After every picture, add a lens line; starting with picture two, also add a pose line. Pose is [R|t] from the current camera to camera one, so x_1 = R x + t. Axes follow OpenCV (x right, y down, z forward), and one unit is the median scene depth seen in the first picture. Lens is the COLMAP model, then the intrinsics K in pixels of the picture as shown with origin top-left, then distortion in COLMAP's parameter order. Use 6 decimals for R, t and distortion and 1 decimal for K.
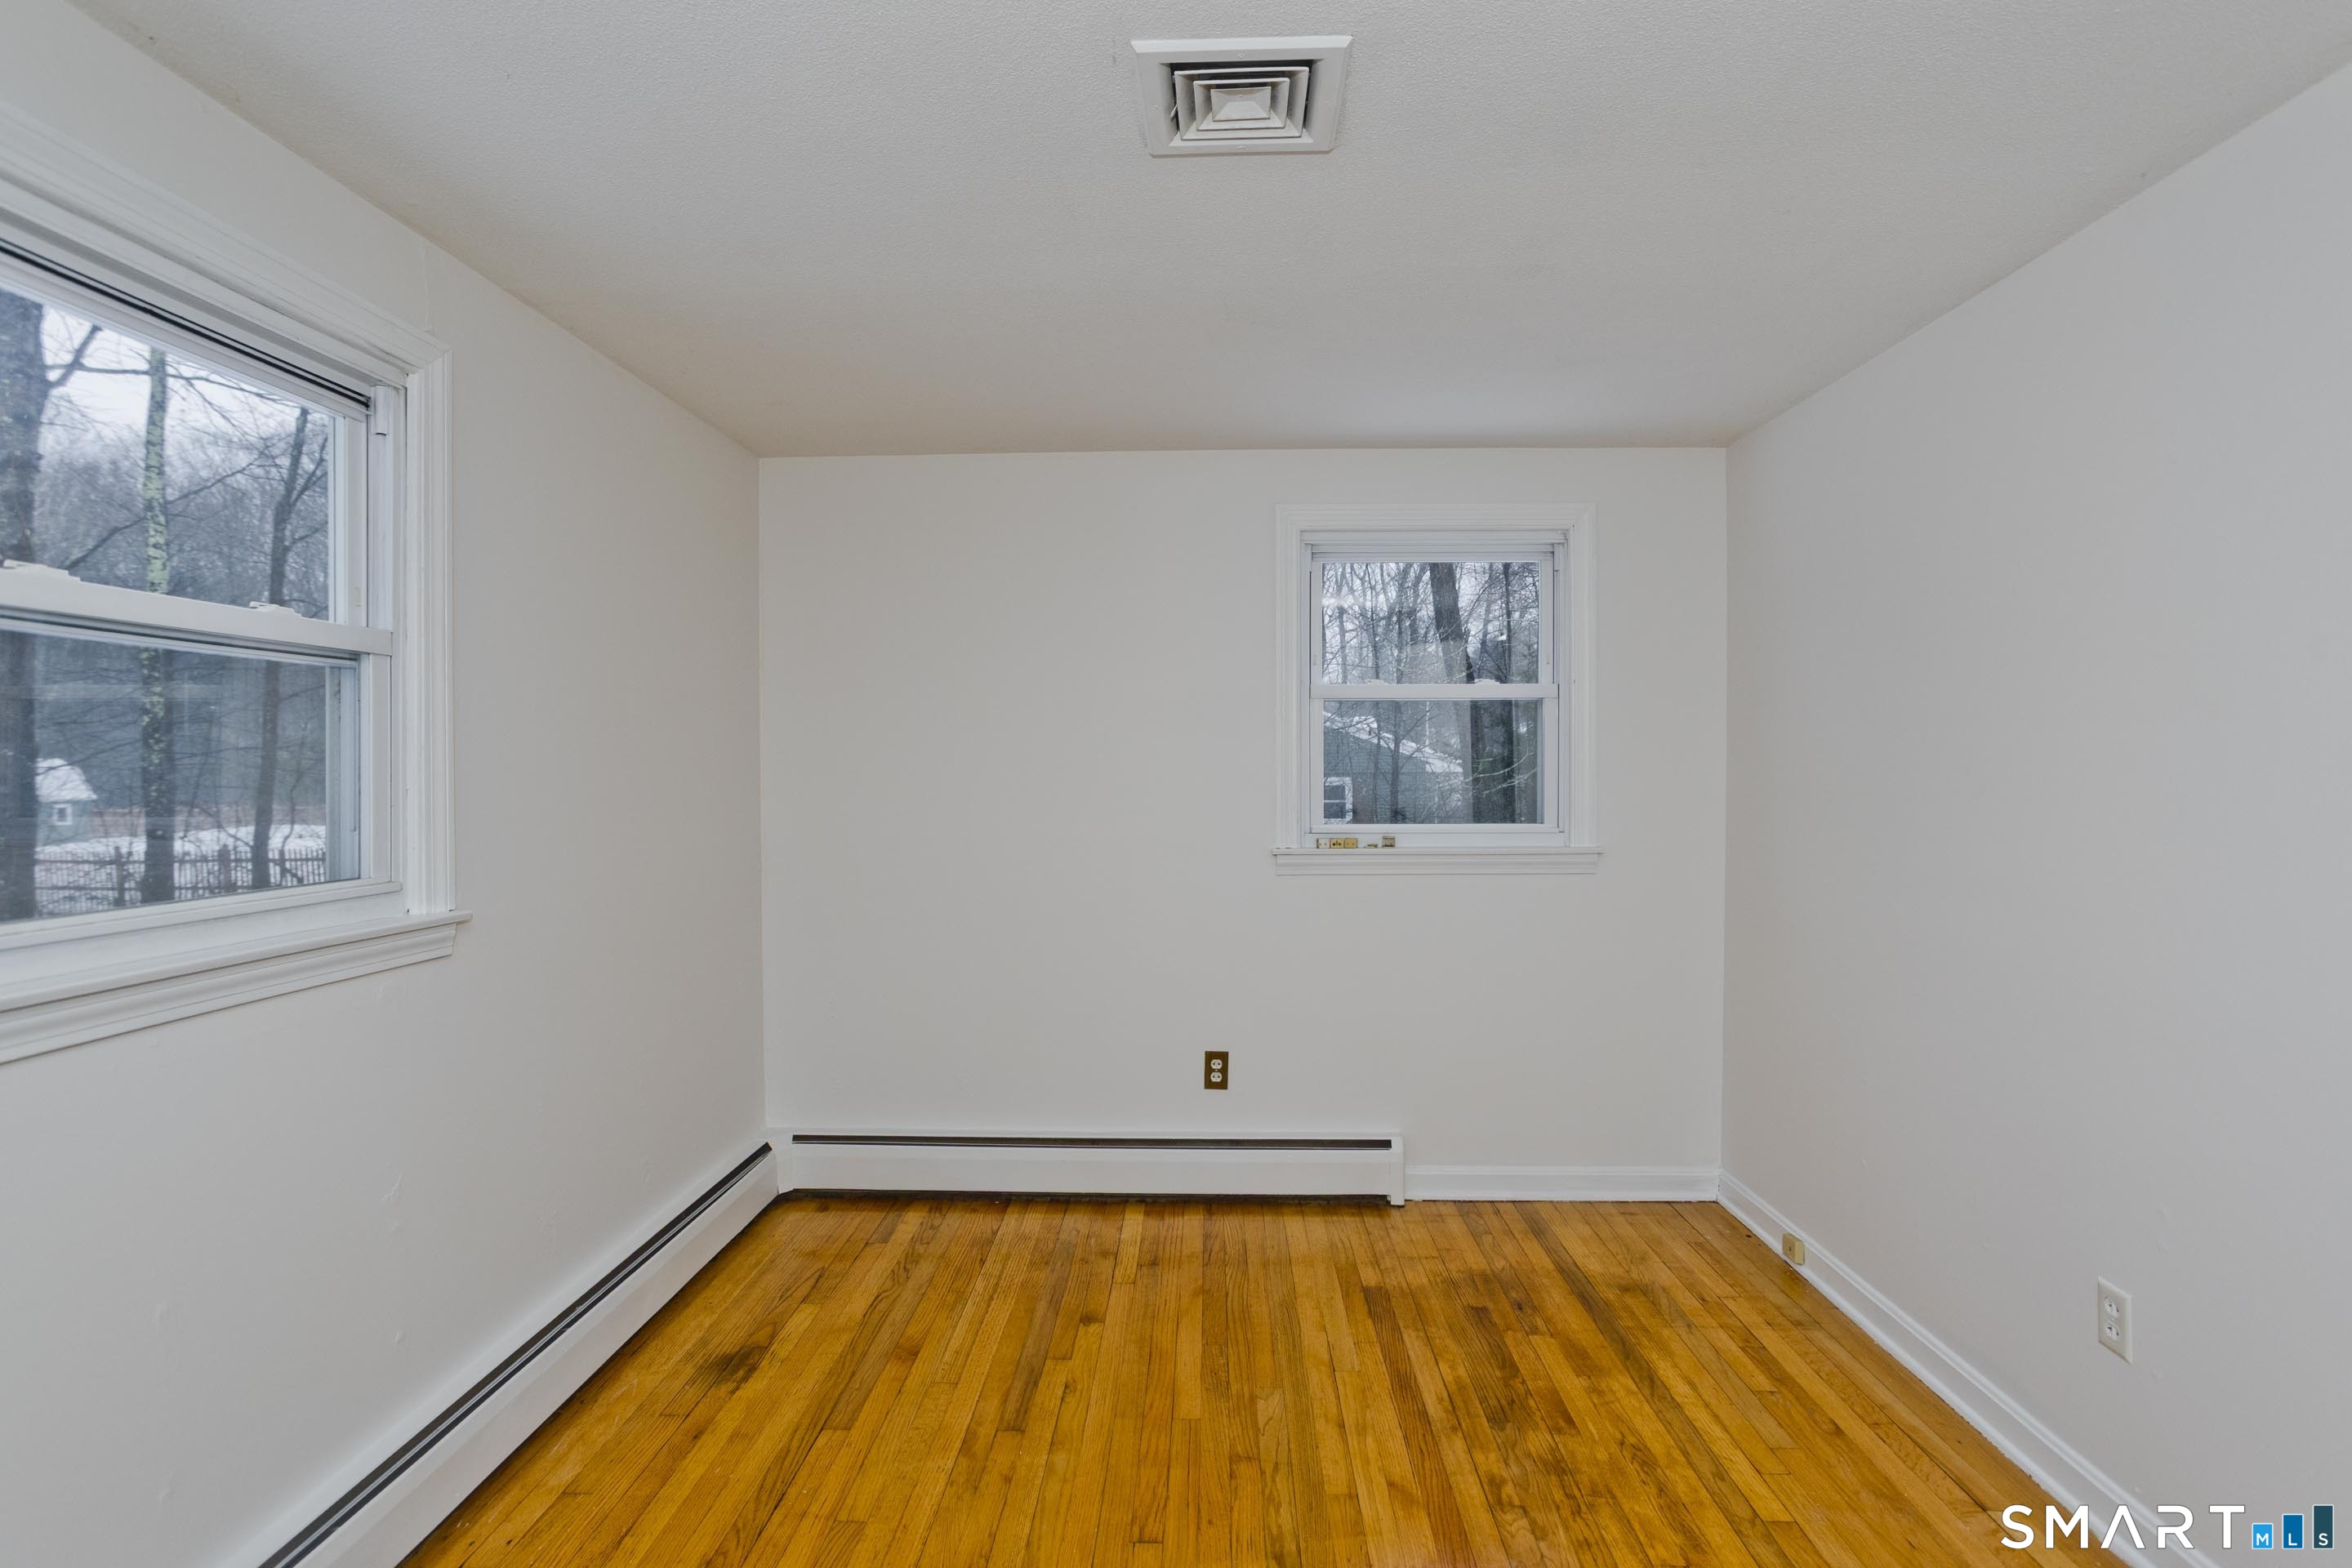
lens RADIAL K [[1139.0, 0, 1176.0], [0, 1139.0, 784.0], [0, 0, 1]] dist [-0.053049, 0.036089]
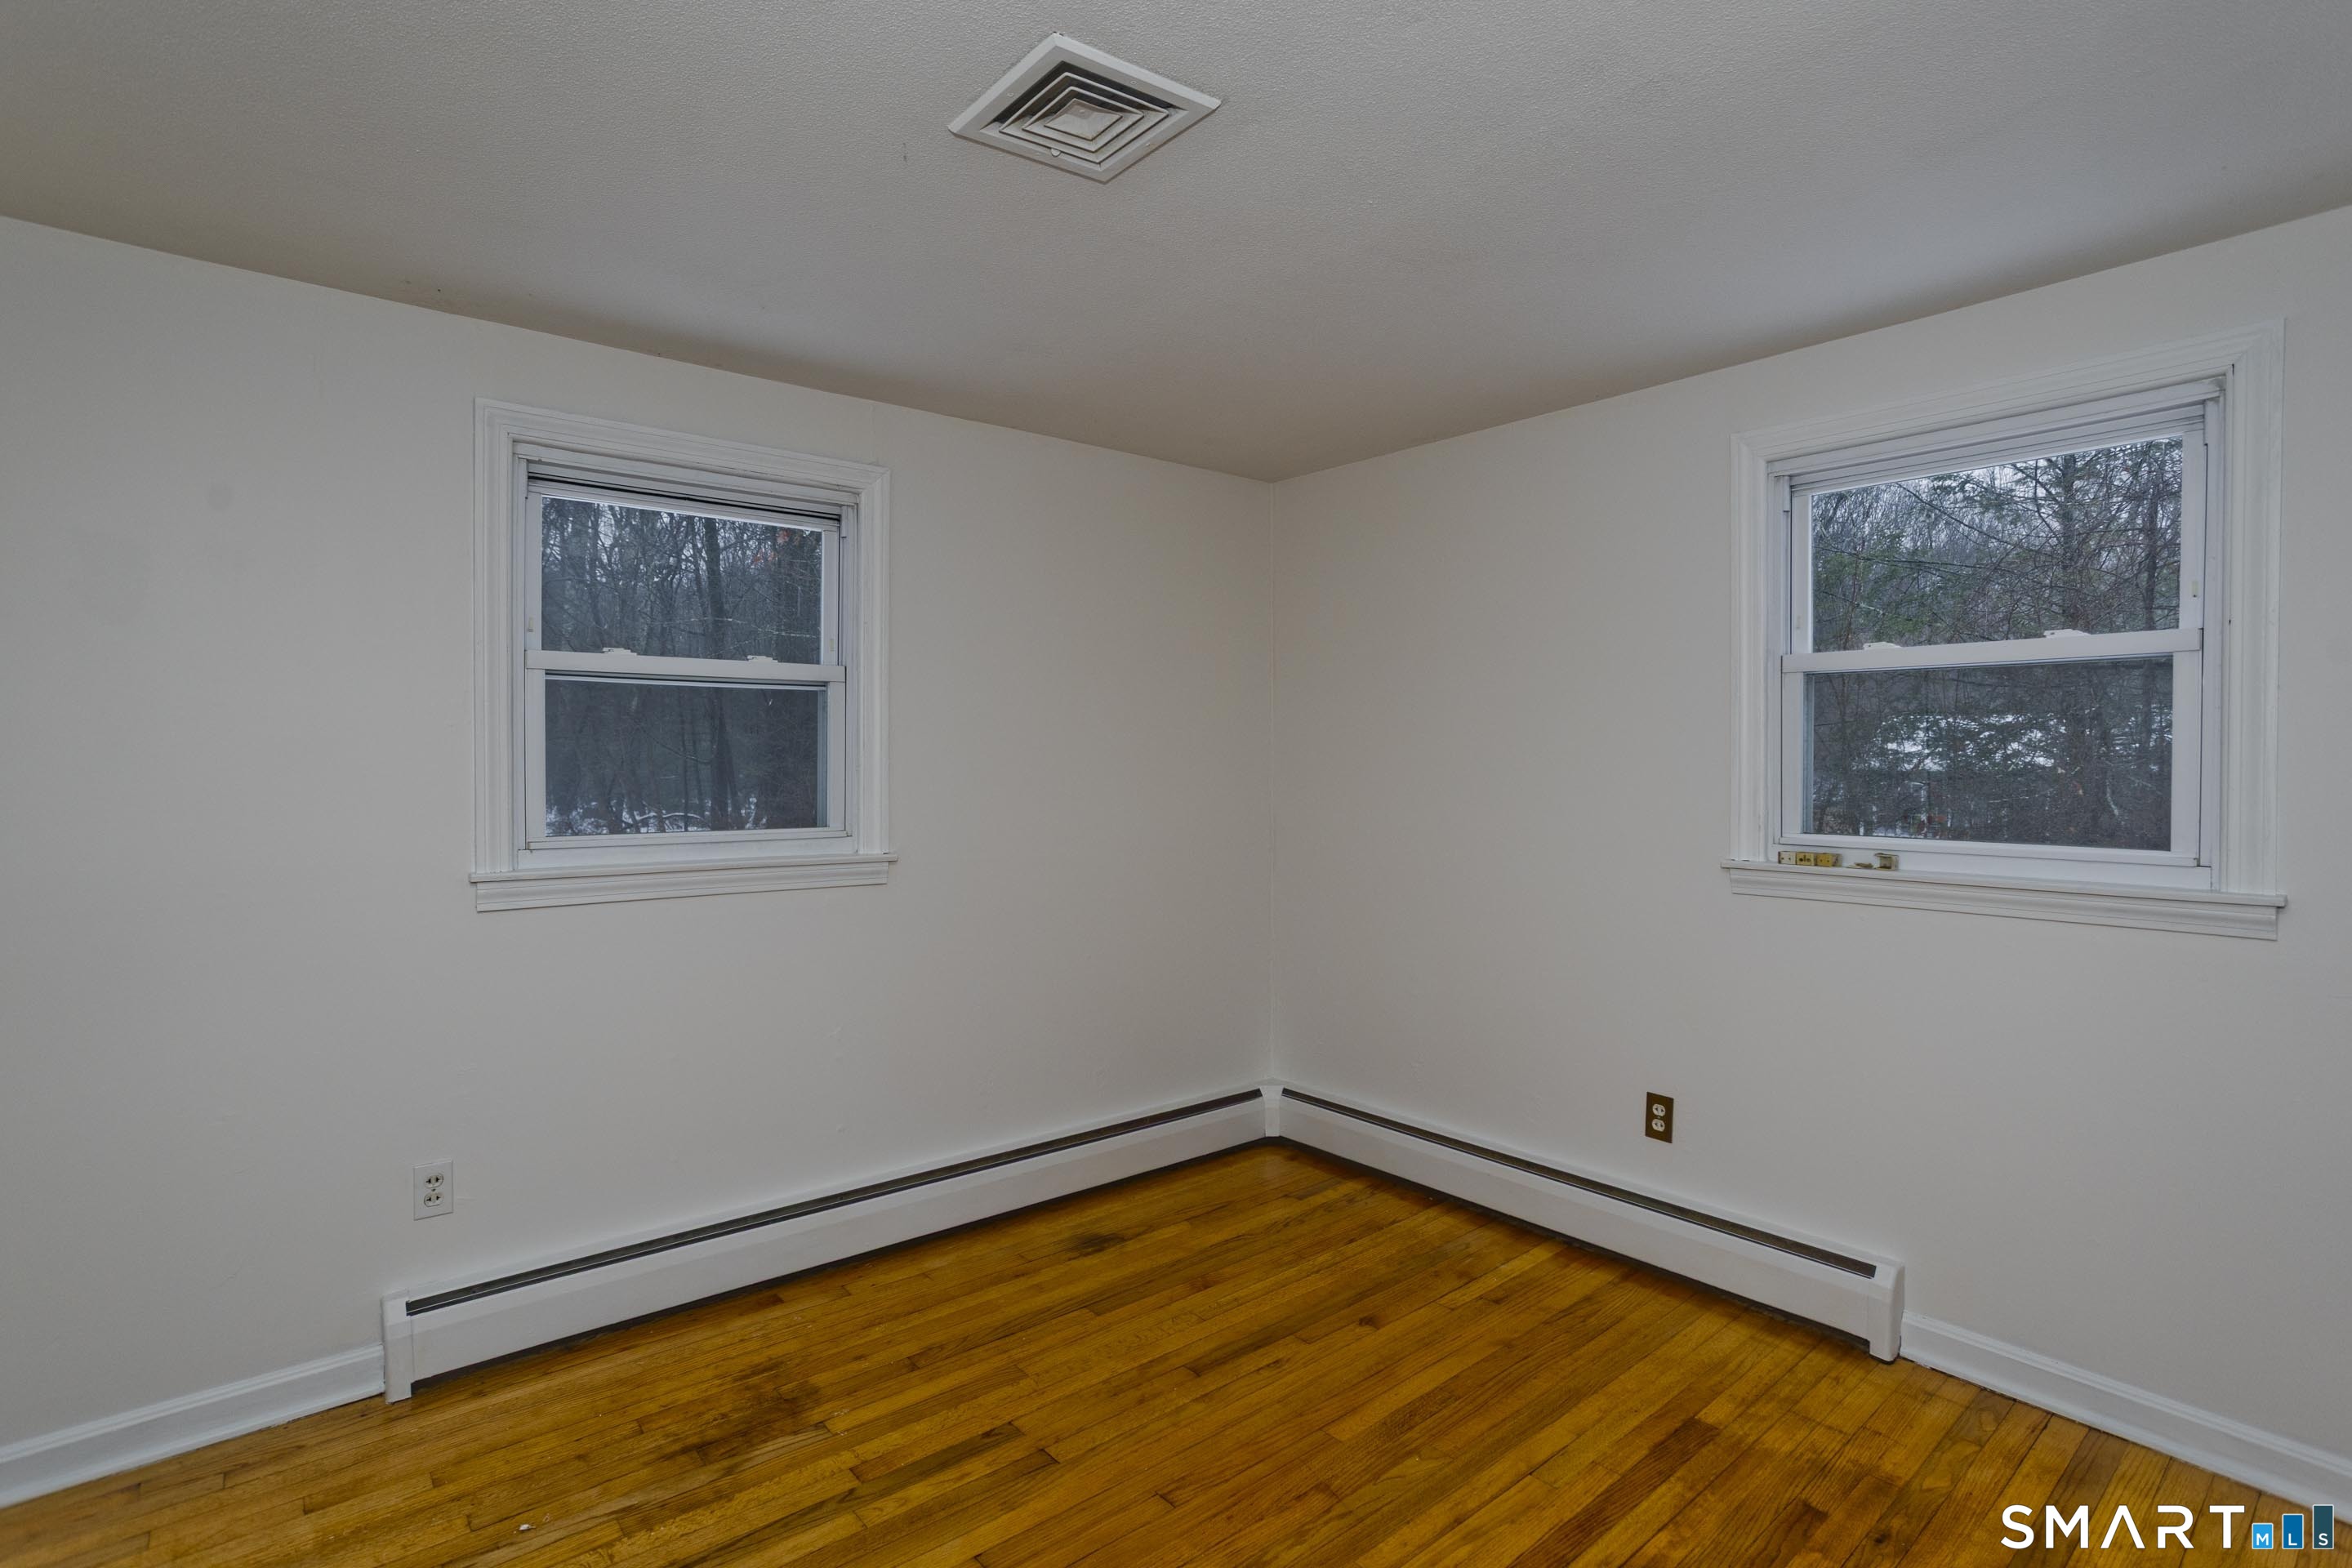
lens RADIAL K [[1139.0, 0, 1176.0], [0, 1139.0, 784.0], [0, 0, 1]] dist [-0.053049, 0.036089]
pose [[0.664591, 0.020312, -0.746931, 0.519003], [-0.014109, 0.999793, 0.014635, -0.004182], [0.747074, 0.000812, 0.664741, 0.216018]]
